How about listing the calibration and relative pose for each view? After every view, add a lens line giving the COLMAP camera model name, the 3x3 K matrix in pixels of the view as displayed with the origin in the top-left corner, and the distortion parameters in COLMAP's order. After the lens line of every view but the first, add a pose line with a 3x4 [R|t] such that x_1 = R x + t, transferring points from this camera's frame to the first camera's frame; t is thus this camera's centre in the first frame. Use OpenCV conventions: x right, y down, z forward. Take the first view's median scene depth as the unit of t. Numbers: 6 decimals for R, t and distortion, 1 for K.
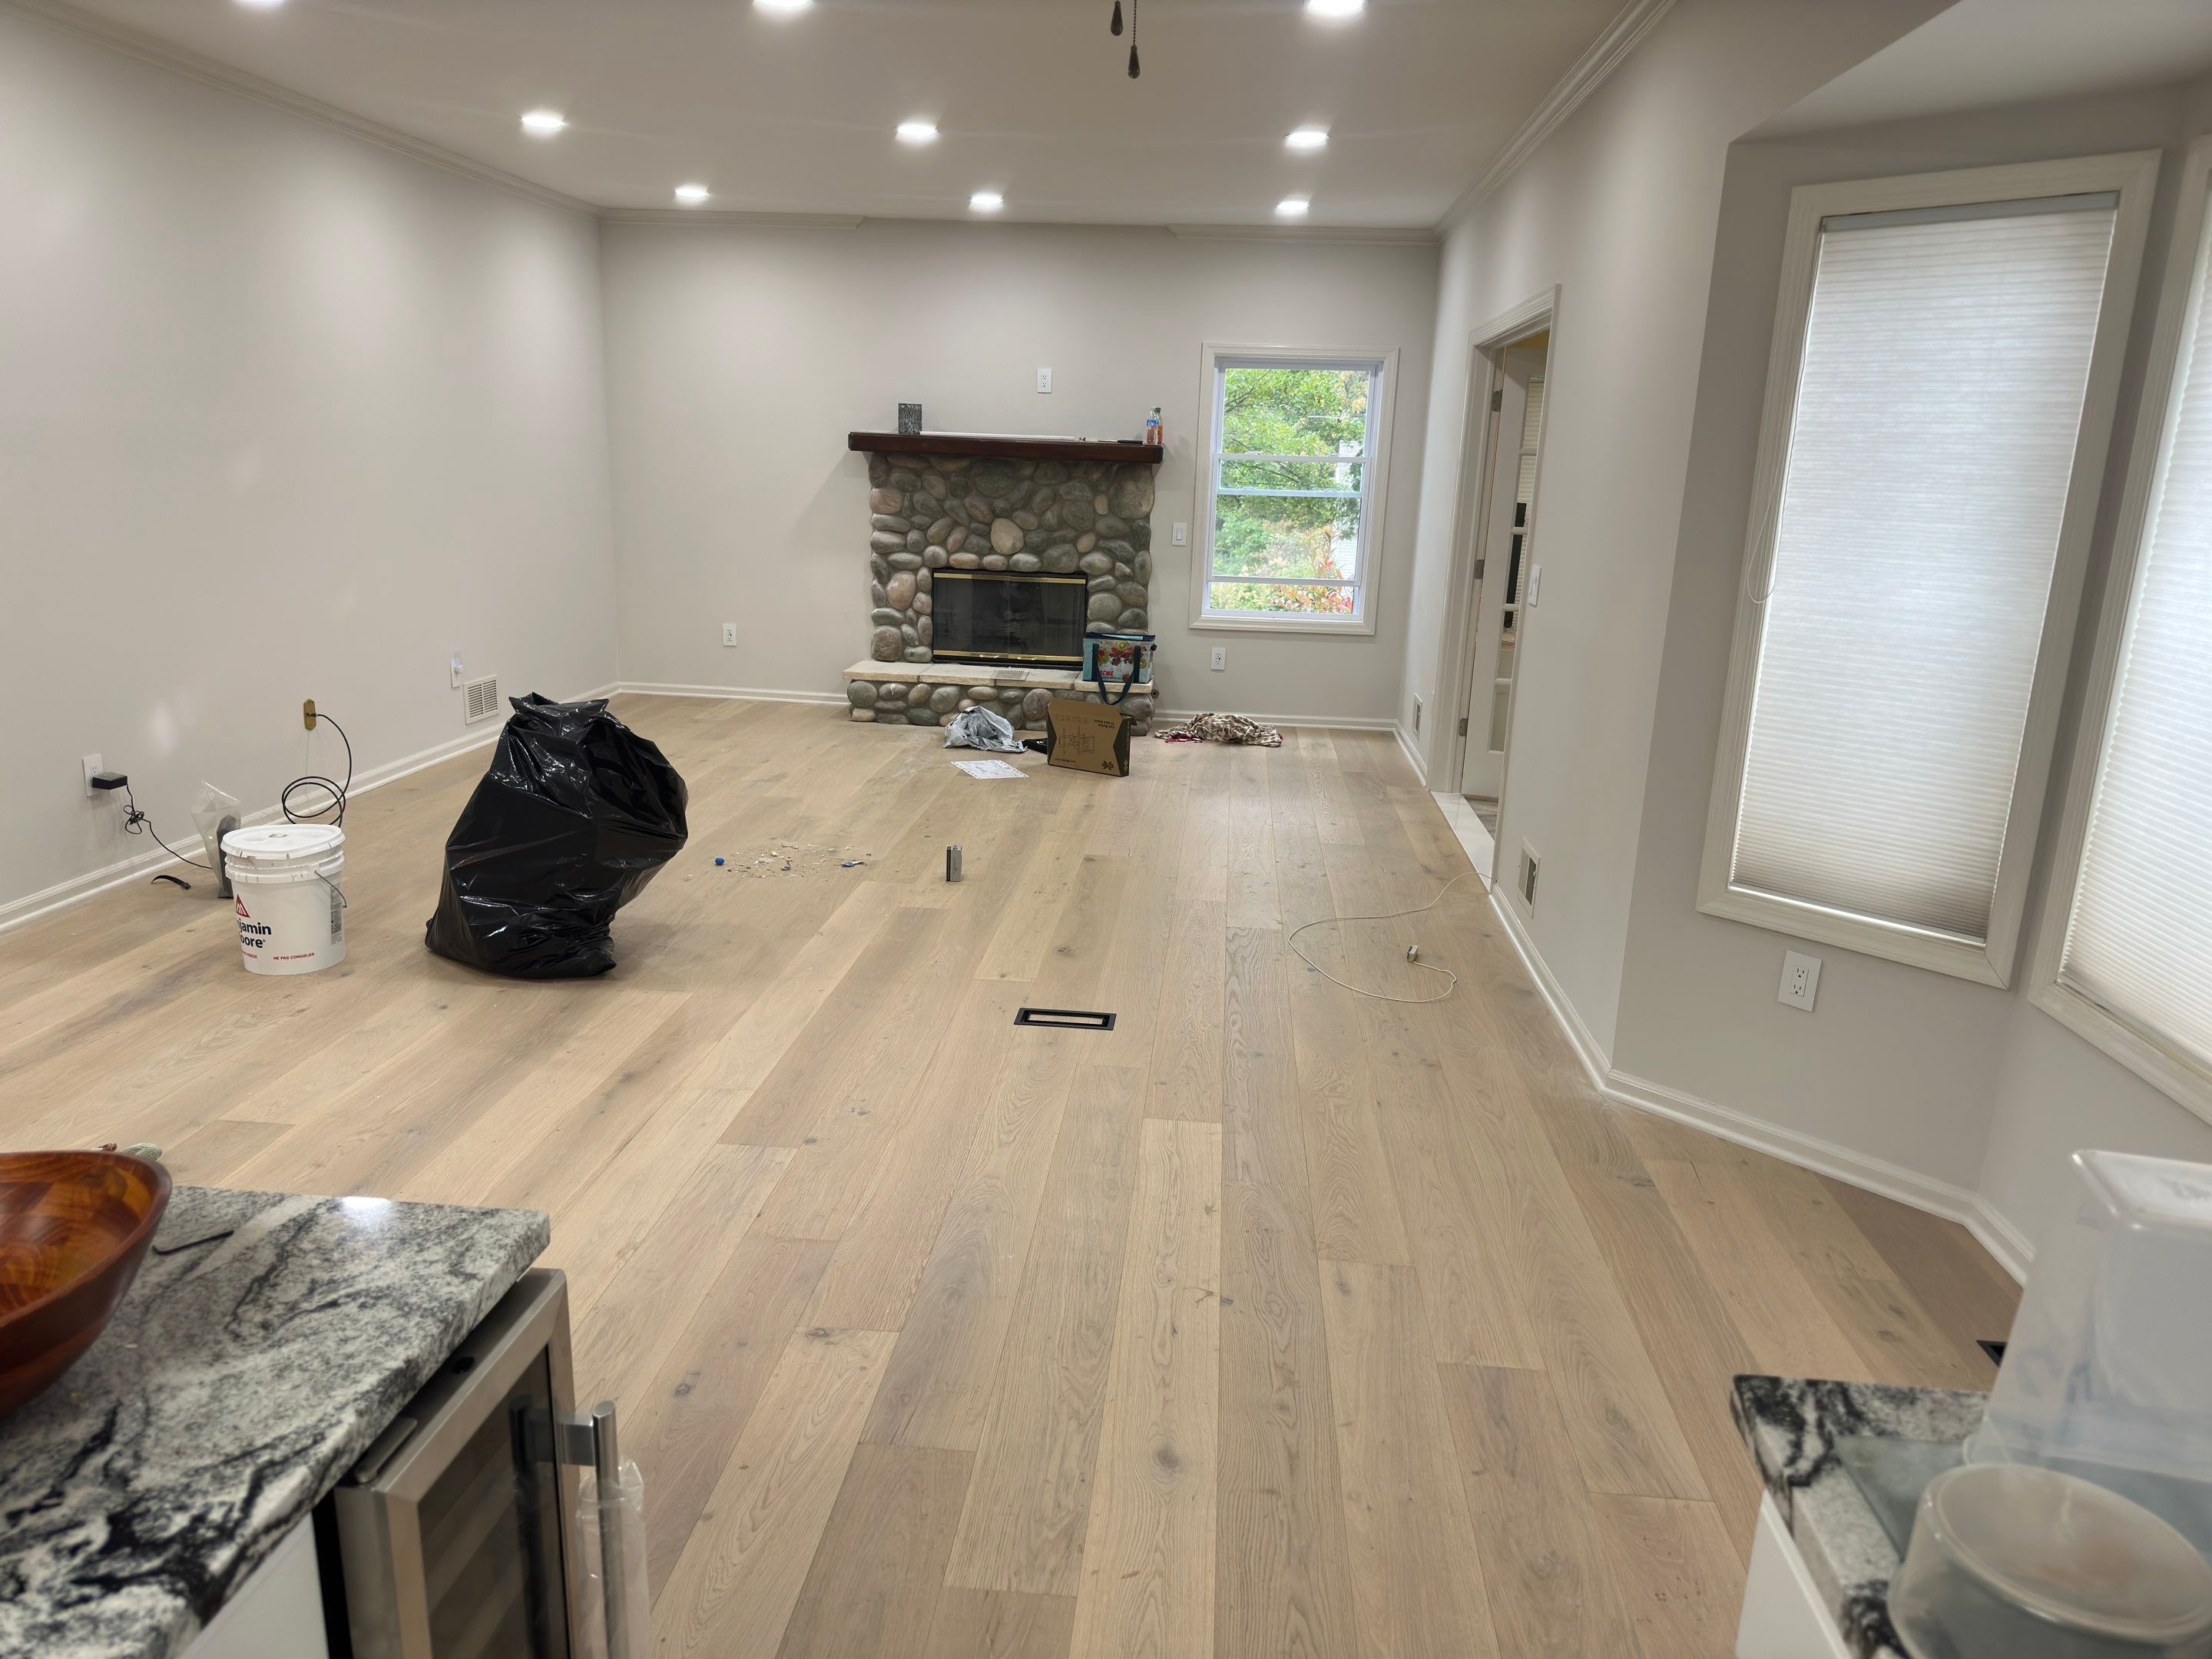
lens RADIAL K [[1572.1, 0, 1103.7], [0, 1572.1, 847.9], [0, 0, 1]] dist [0.126731, -0.010712]
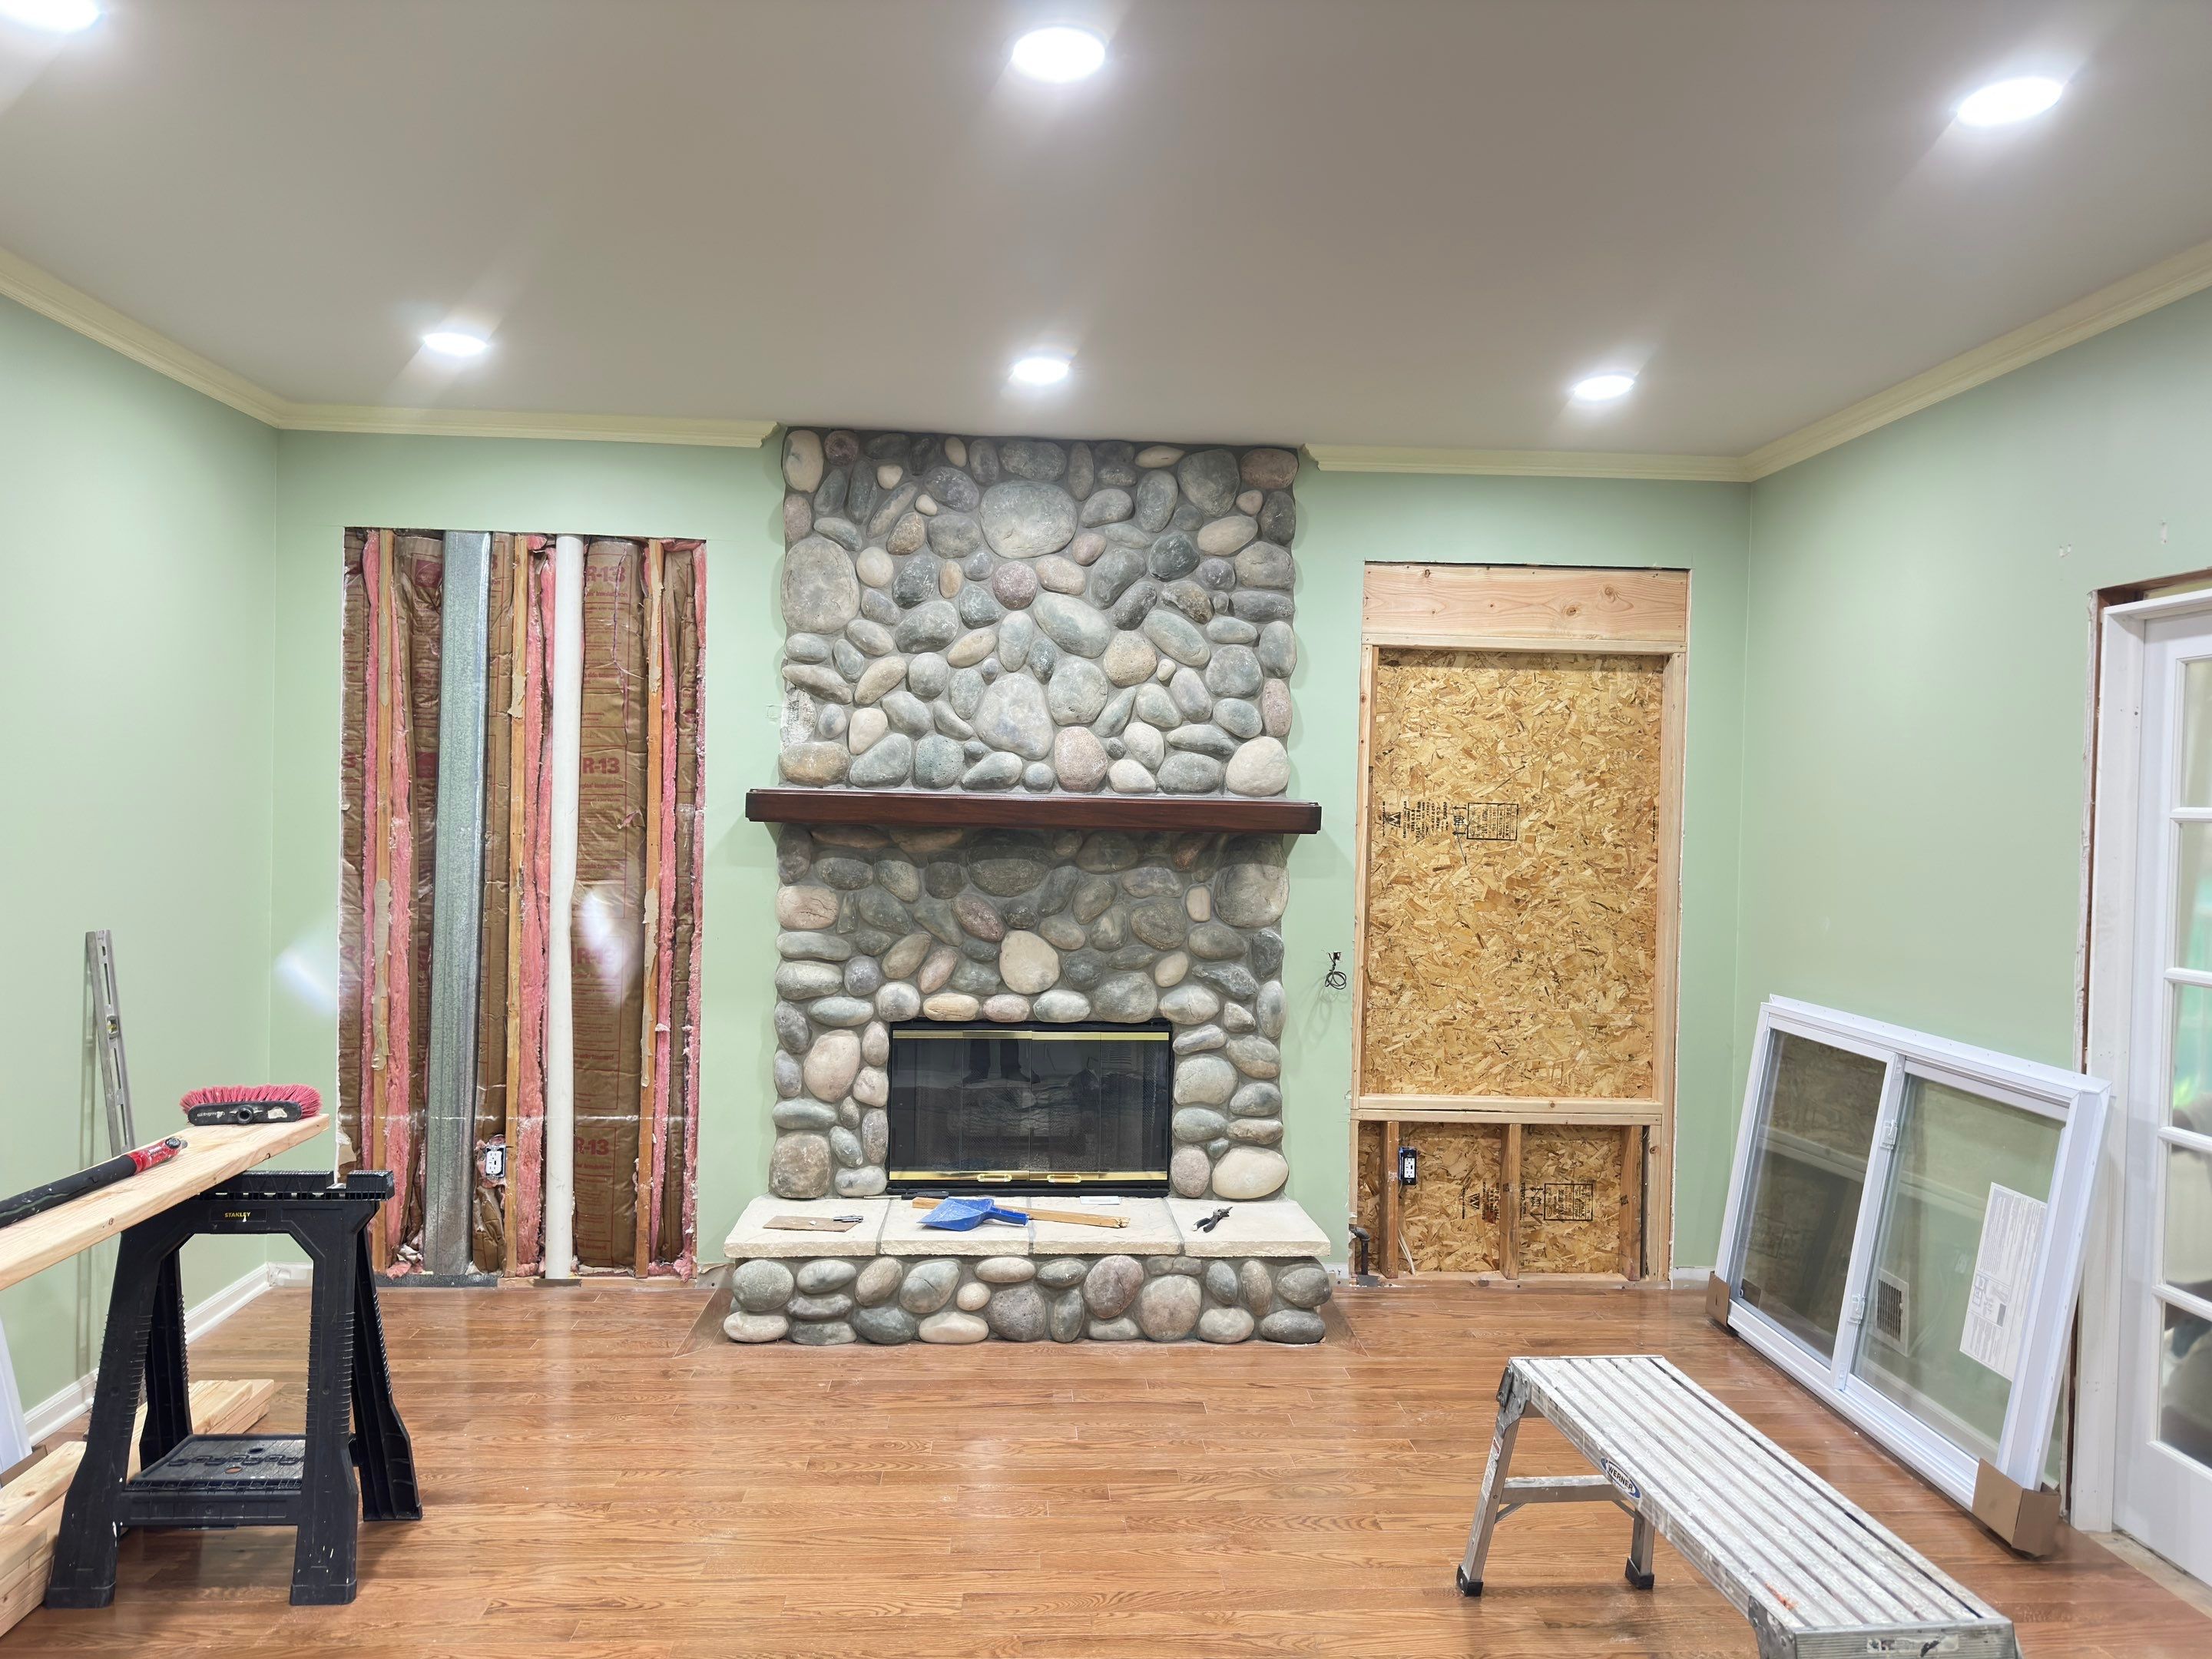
lens RADIAL K [[1572.1, 0, 1115.9], [0, 1572.1, 826.0], [0, 0, 1]] dist [0.126731, -0.010712]
pose [[0.988638, -0.015401, 0.149526, -0.113705], [0.049932, 0.971900, -0.230037, -0.115110], [-0.141782, 0.234889, 0.961626, 0.452900]]
